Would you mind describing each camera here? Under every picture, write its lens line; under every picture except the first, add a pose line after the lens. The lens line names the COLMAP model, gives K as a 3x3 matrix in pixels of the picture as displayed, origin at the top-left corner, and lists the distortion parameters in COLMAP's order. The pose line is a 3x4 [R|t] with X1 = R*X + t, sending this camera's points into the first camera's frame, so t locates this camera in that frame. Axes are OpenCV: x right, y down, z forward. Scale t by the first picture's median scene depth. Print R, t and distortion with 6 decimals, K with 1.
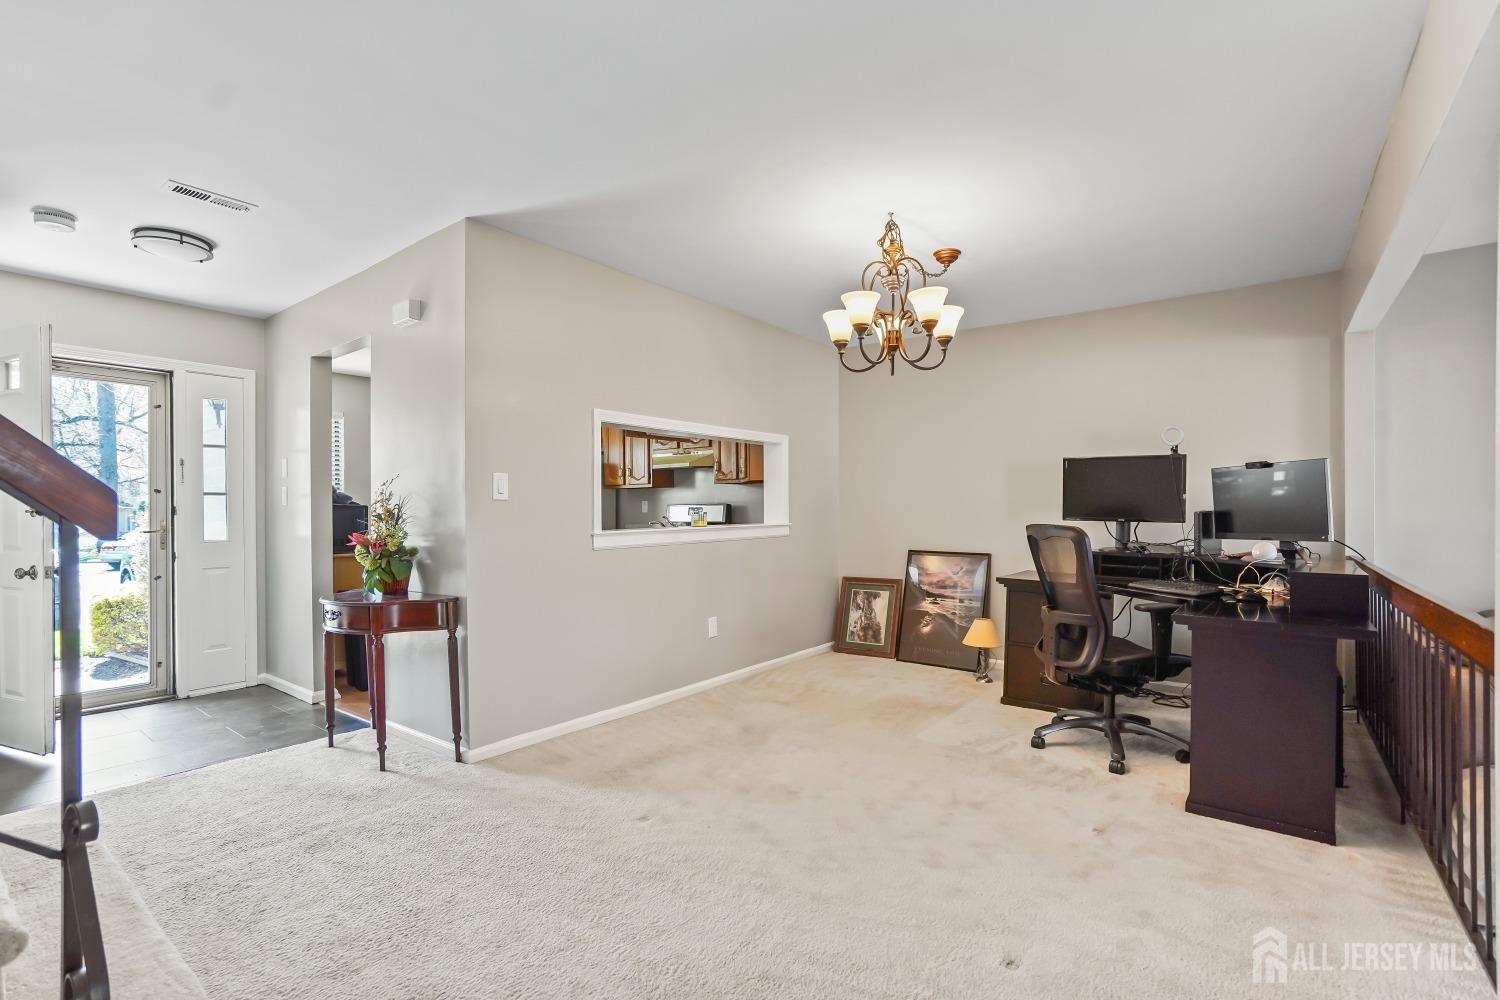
lens RADIAL K [[695.3, 0, 754.4], [0, 695.3, 511.1], [0, 0, 1]] dist [-0.023141, 0.003453]
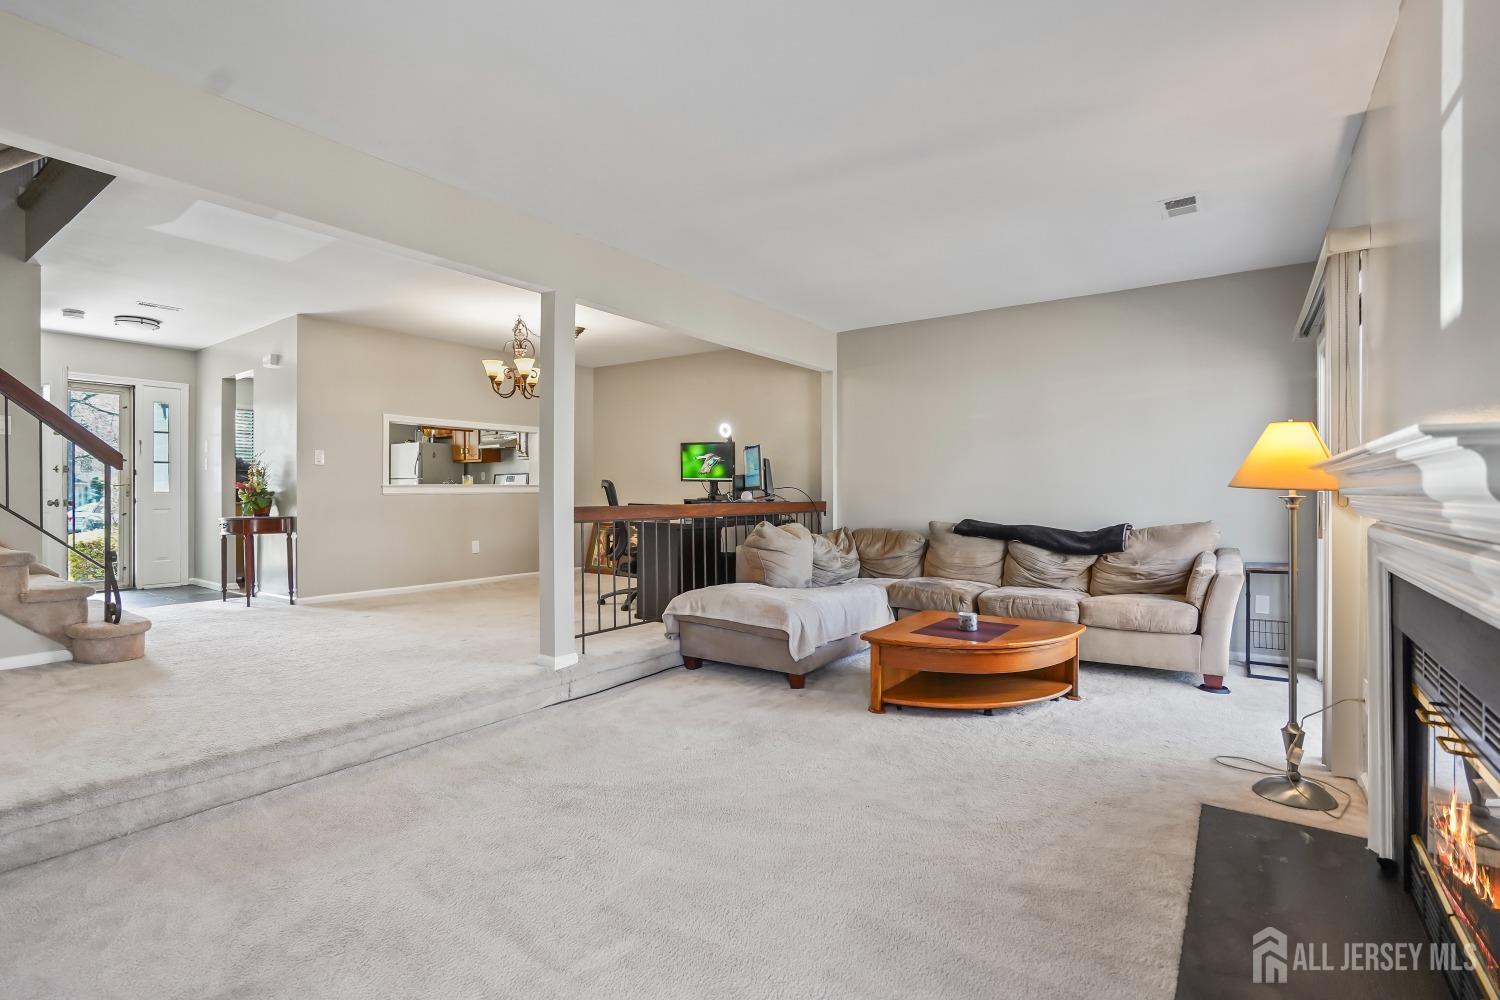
lens RADIAL K [[695.3, 0, 746.9], [0, 695.3, 490.0], [0, 0, 1]] dist [-0.023141, 0.003453]
pose [[0.999372, 0.005320, 0.035026, 0.639431], [-0.005233, 0.999983, -0.002577, 0.044380], [-0.035039, 0.002392, 0.999383, -0.786669]]
